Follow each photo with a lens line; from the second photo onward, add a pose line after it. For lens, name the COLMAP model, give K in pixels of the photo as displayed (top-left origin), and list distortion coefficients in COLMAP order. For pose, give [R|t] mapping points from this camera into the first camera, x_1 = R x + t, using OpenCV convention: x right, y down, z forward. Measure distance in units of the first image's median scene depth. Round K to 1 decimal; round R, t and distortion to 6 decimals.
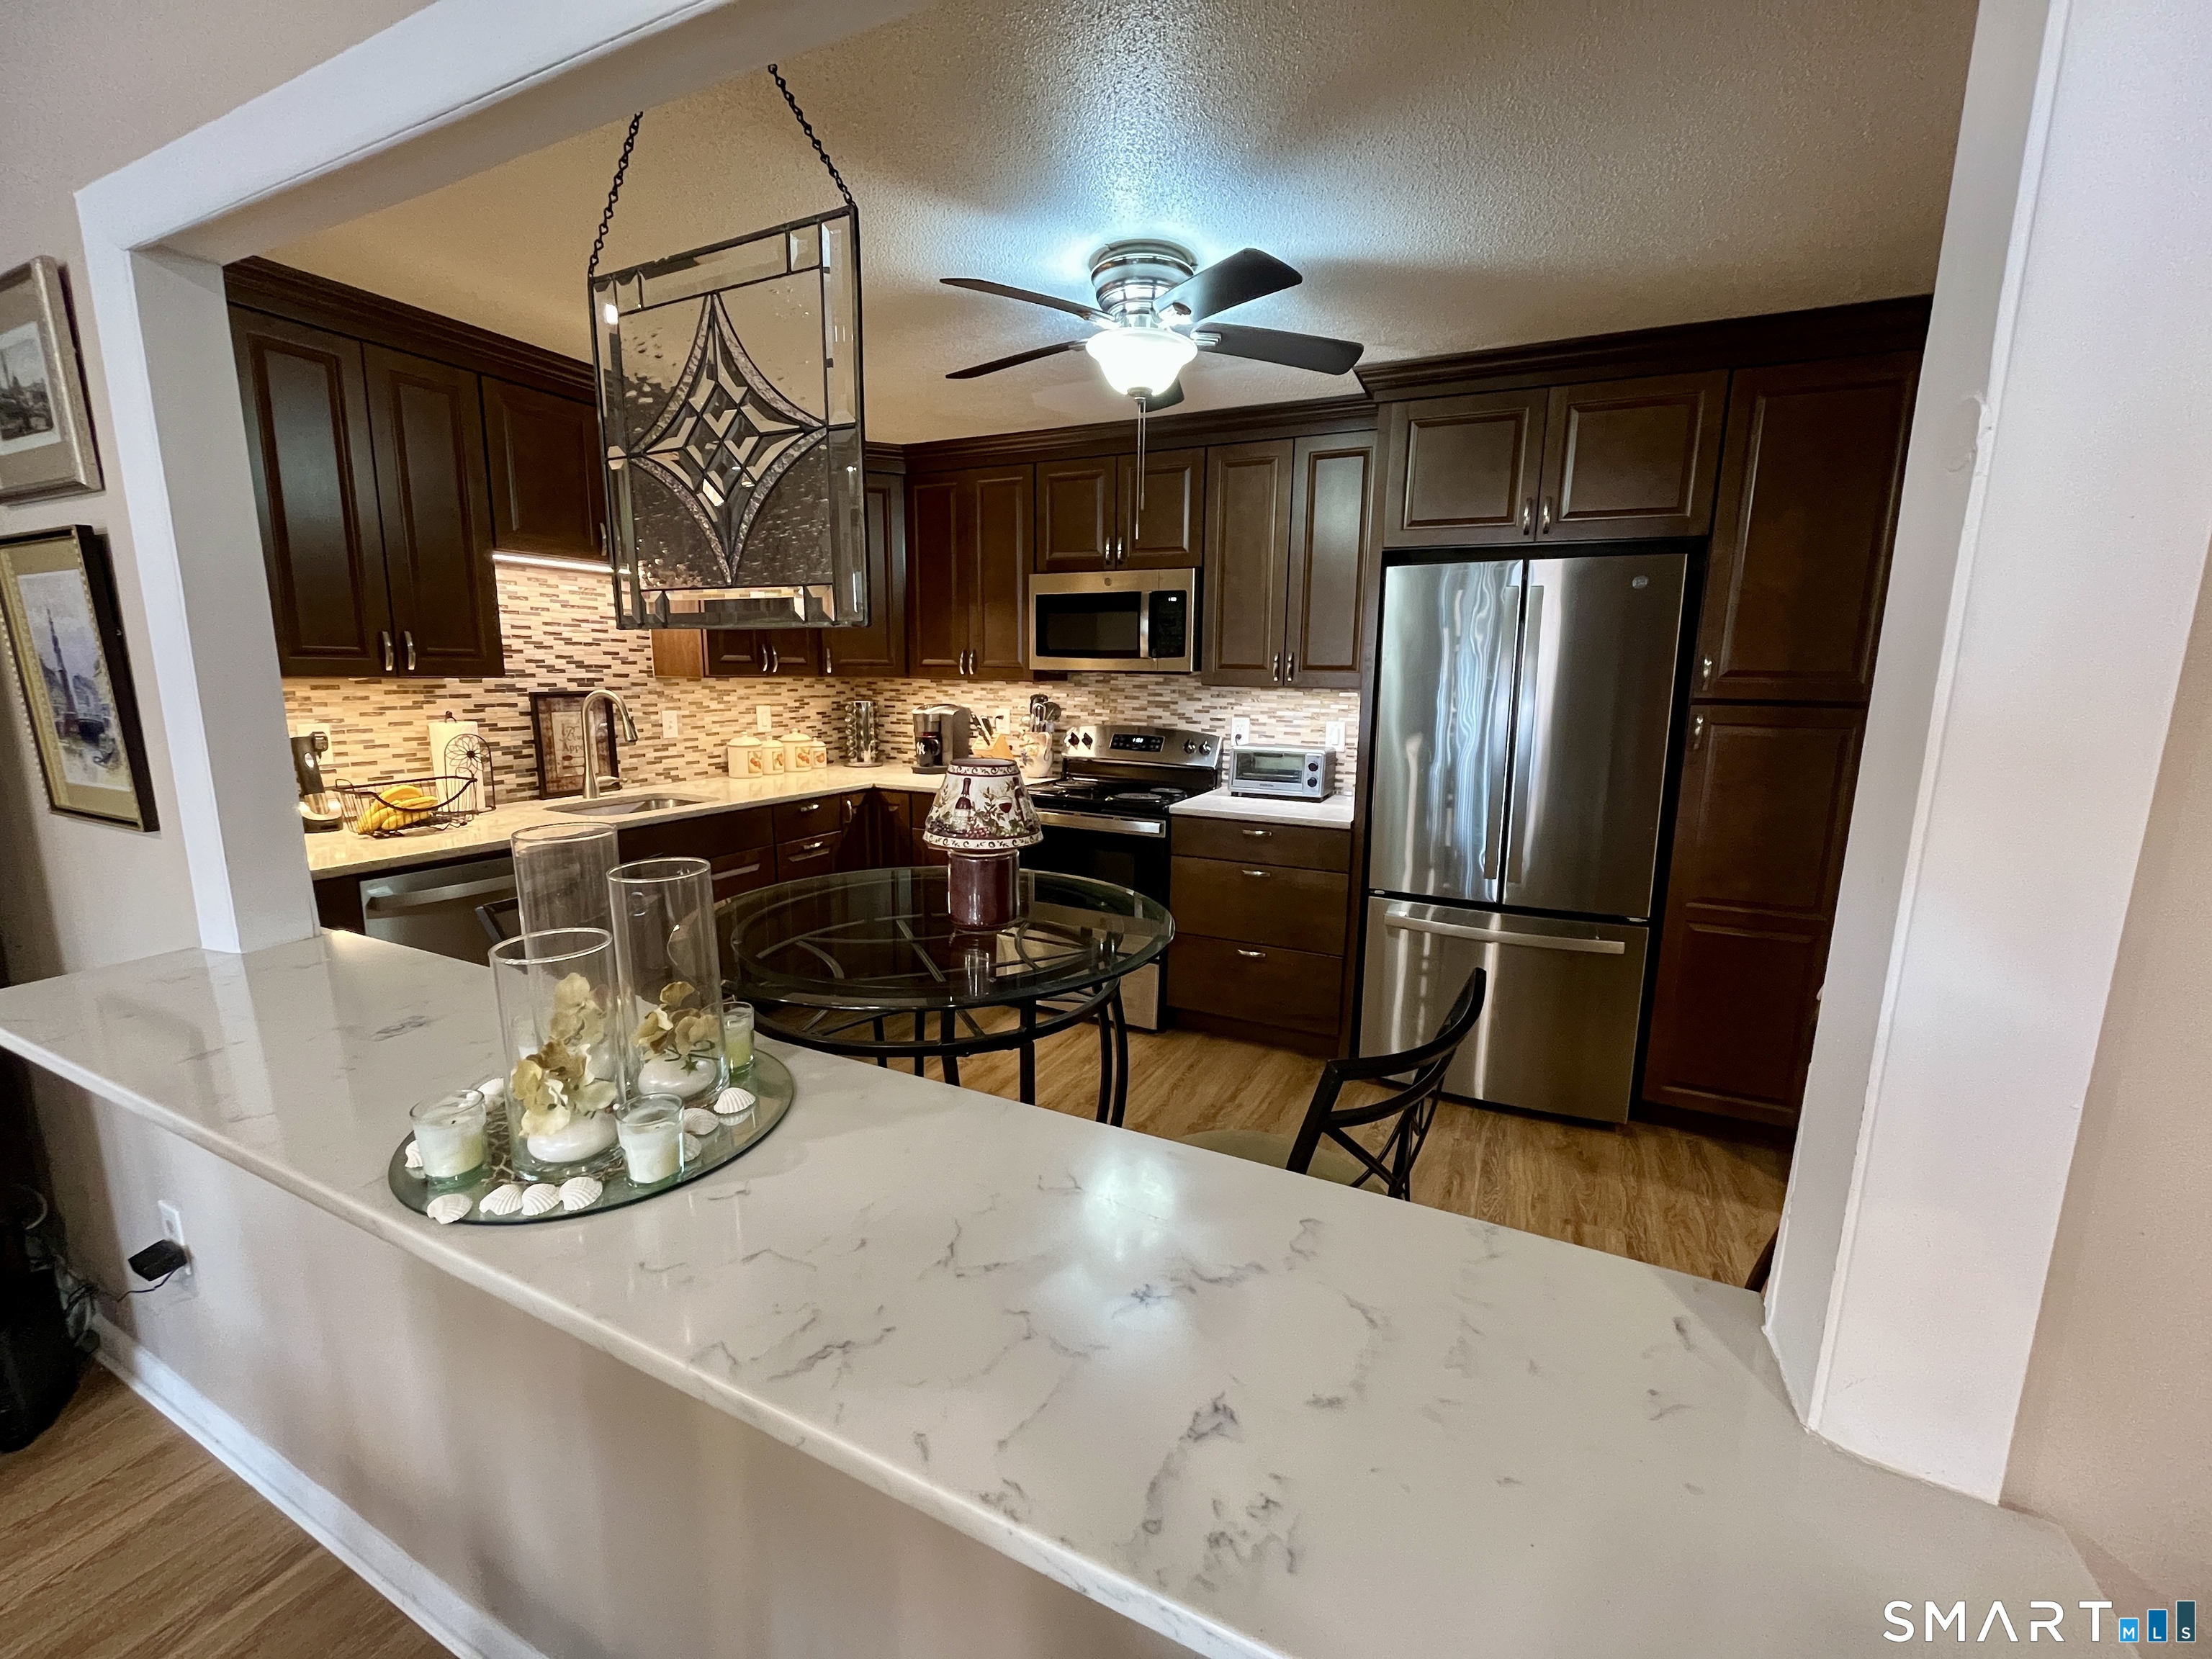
lens RADIAL K [[894.8, 0, 1110.2], [0, 894.8, 827.2], [0, 0, 1]] dist [-0.002978, -0.000566]
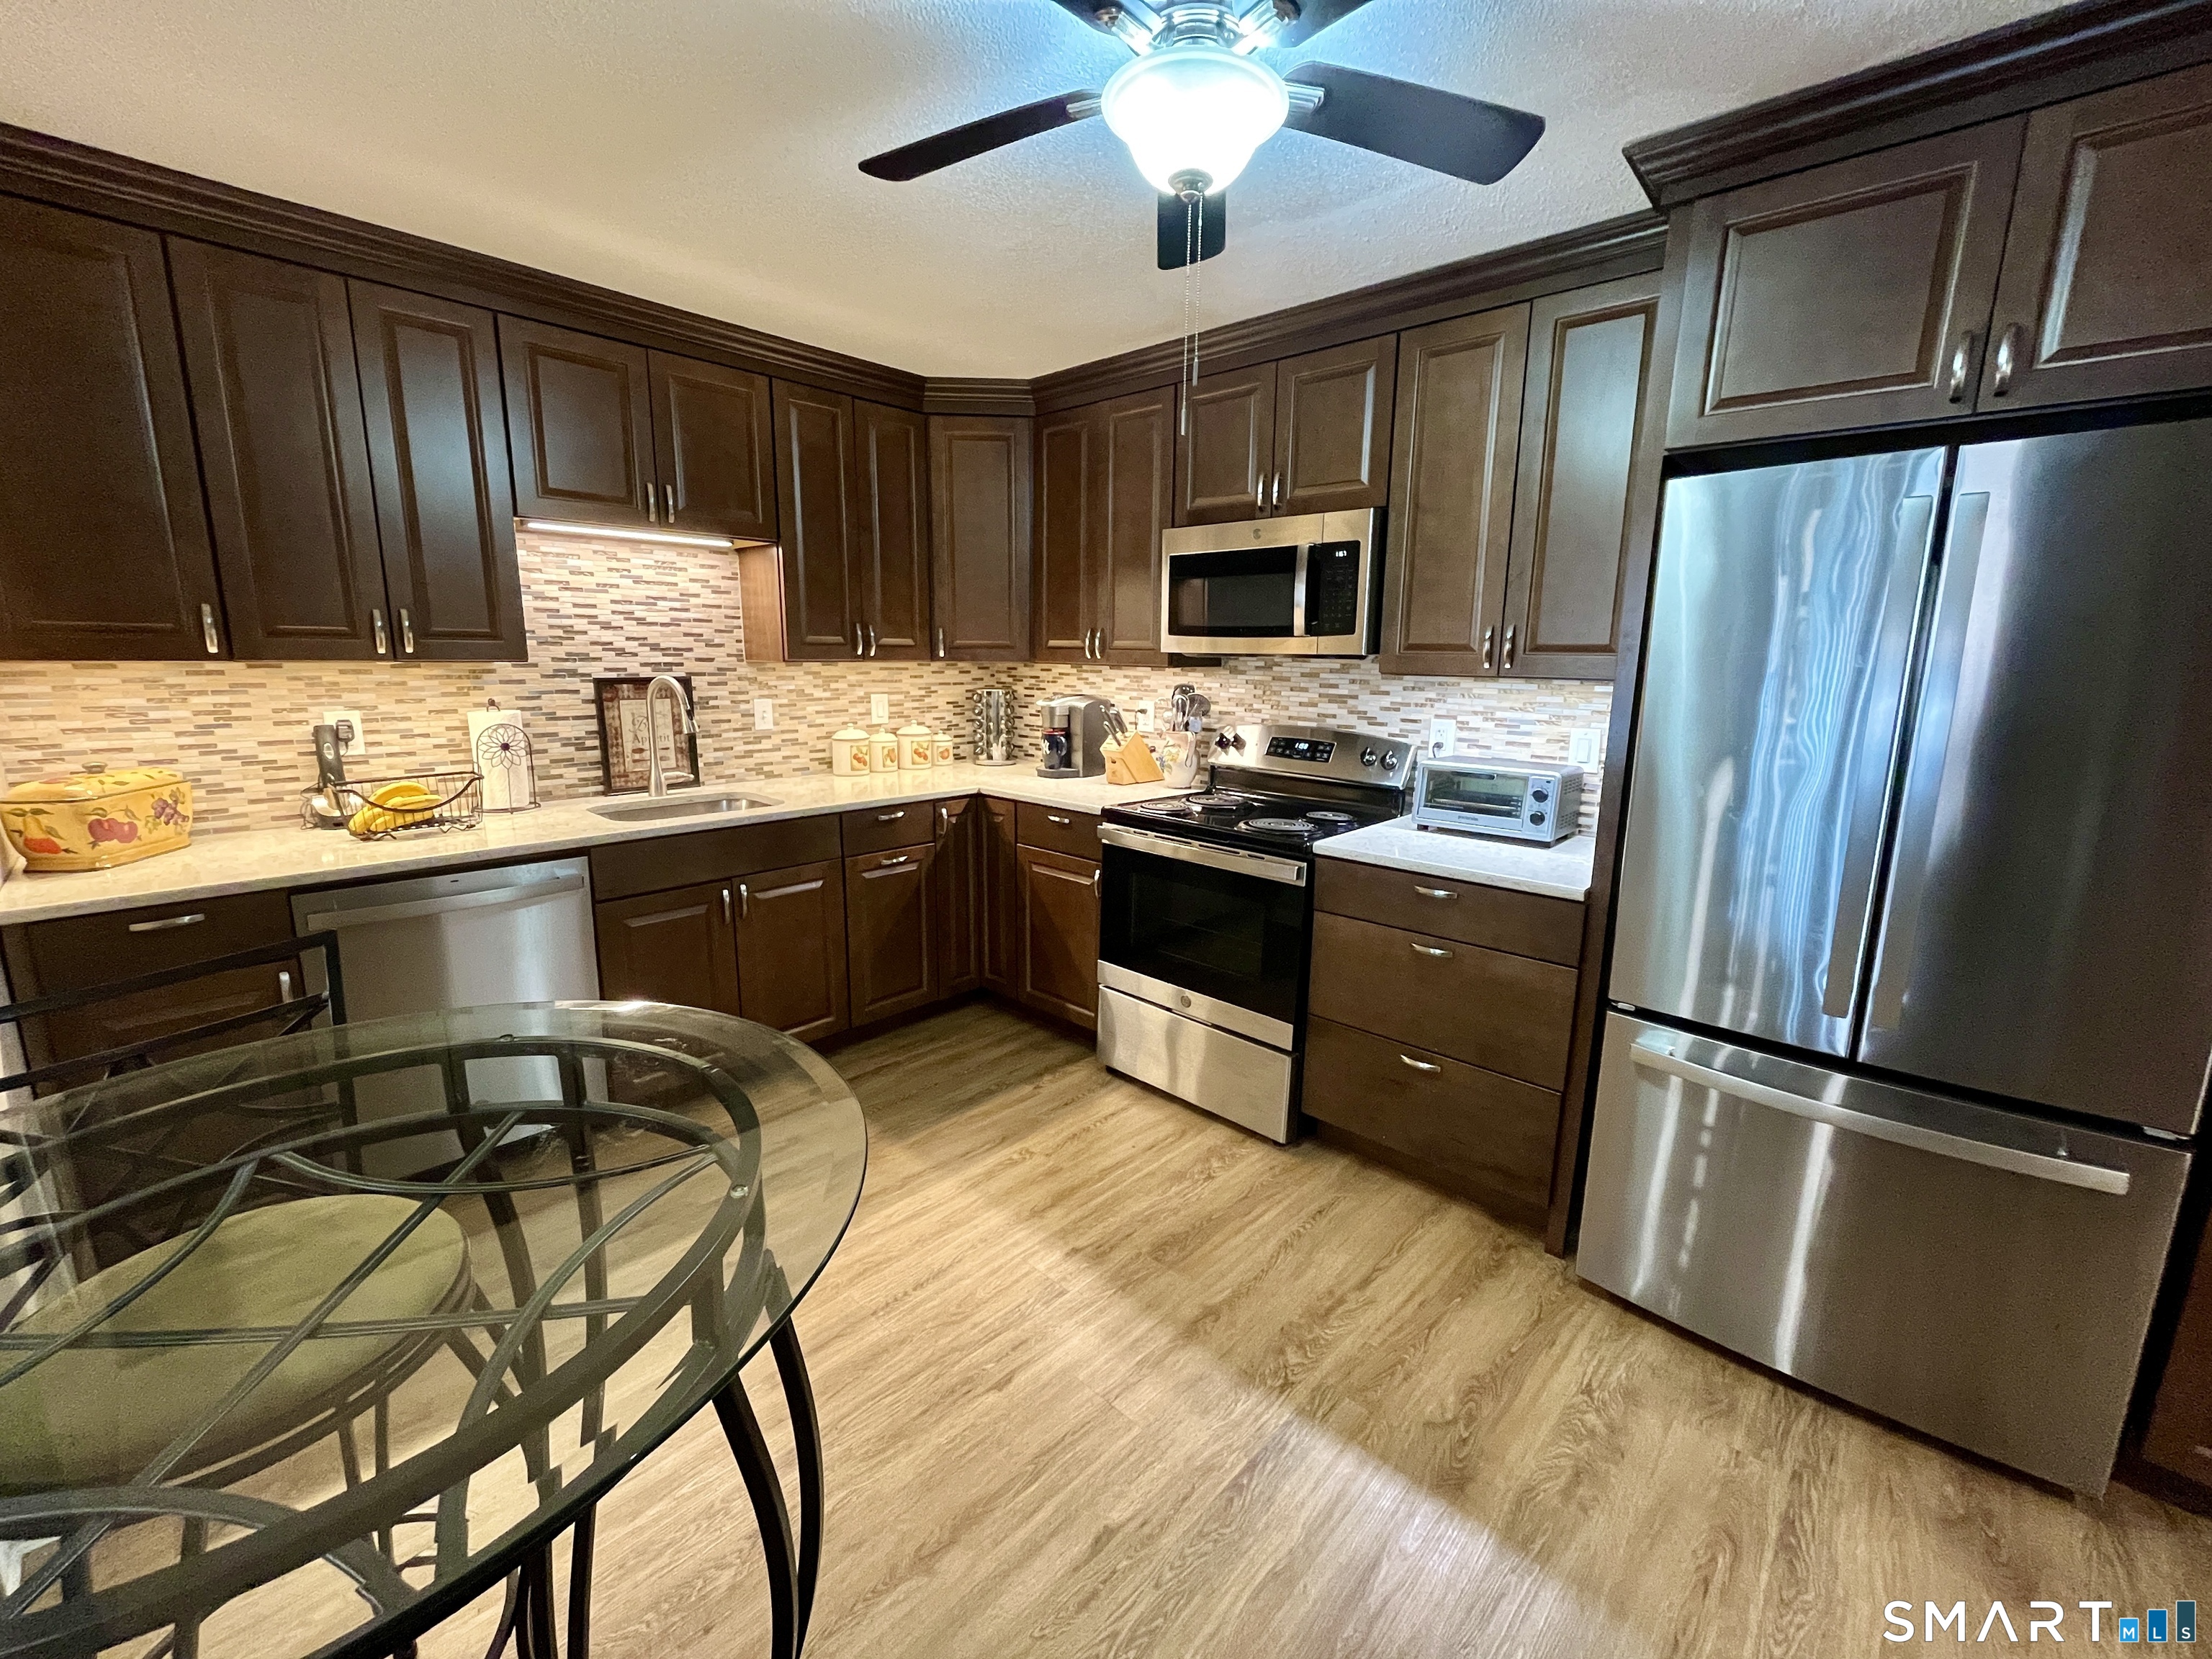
lens RADIAL K [[894.8, 0, 1110.2], [0, 894.8, 827.2], [0, 0, 1]] dist [-0.002978, -0.000566]
pose [[0.956387, 0.054727, -0.286929, 0.111350], [-0.050087, 0.998469, 0.023492, -0.043387], [0.287775, -0.008096, 0.957664, 0.257713]]
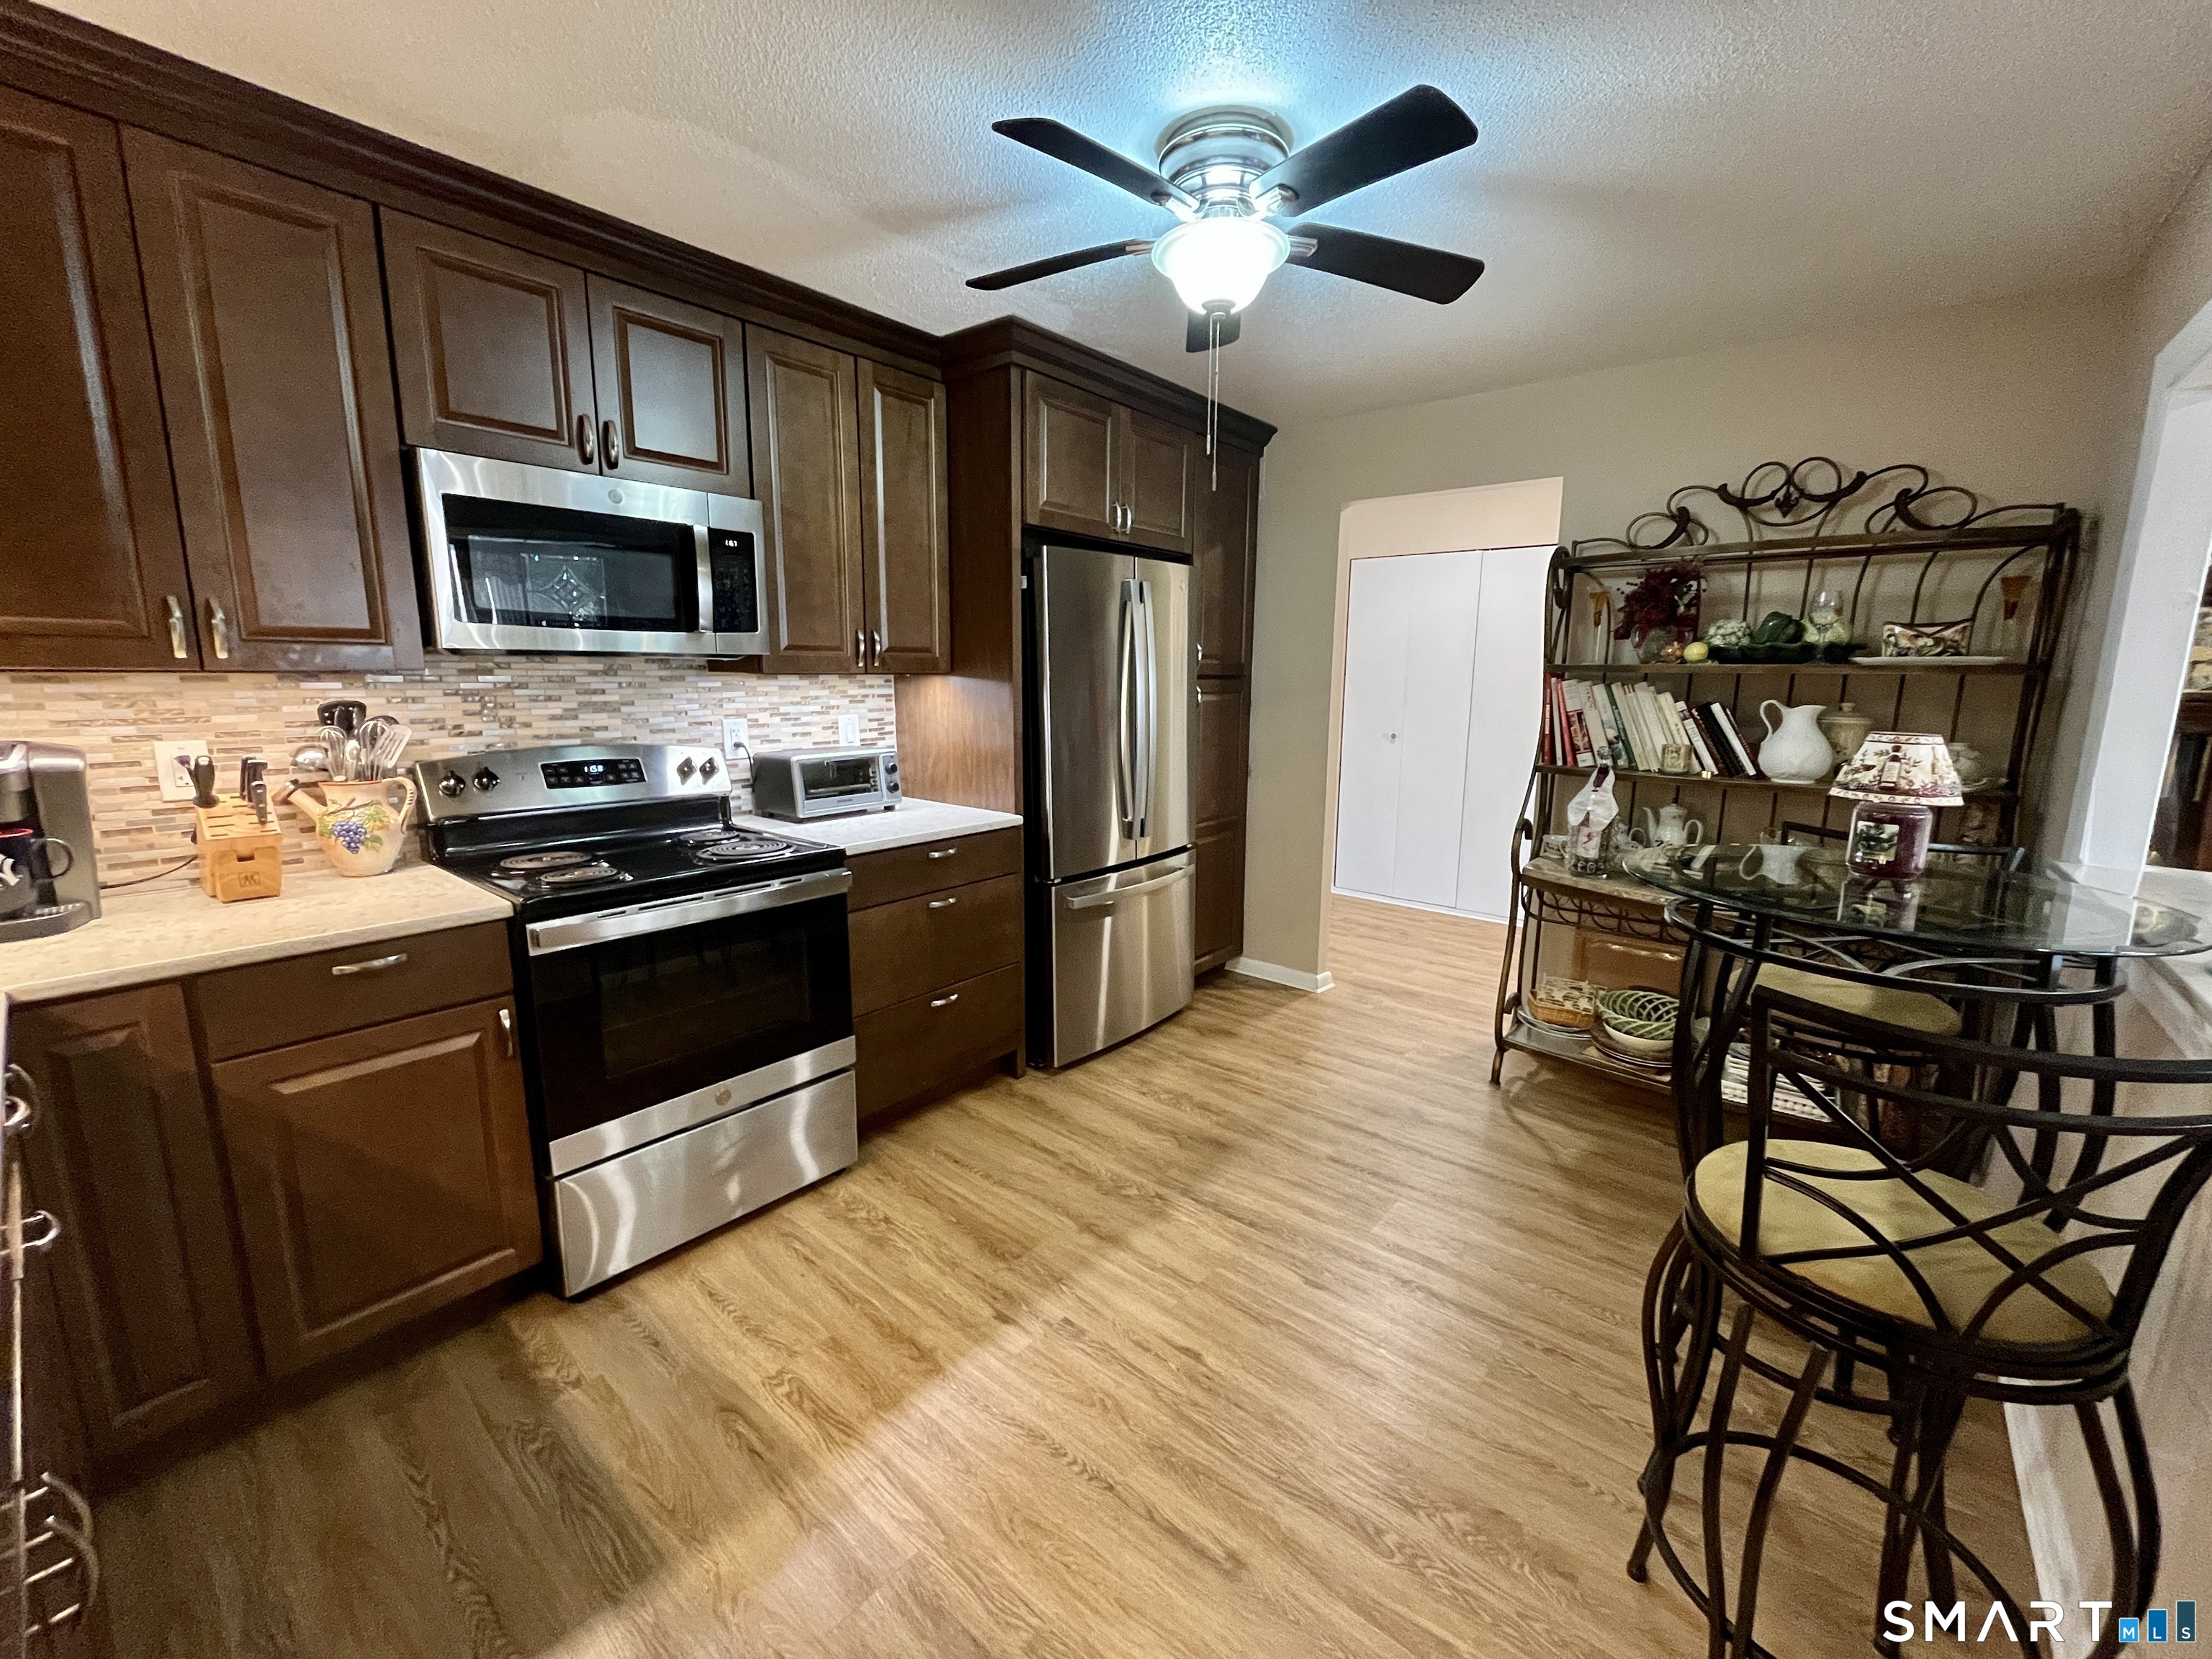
lens RADIAL K [[894.8, 0, 1110.2], [0, 894.8, 827.2], [0, 0, 1]] dist [-0.002978, -0.000566]
pose [[0.243421, -0.184324, 0.952245, -0.531255], [0.159590, 0.976007, 0.148127, -0.106214], [-0.956701, 0.115912, 0.266997, 0.588304]]
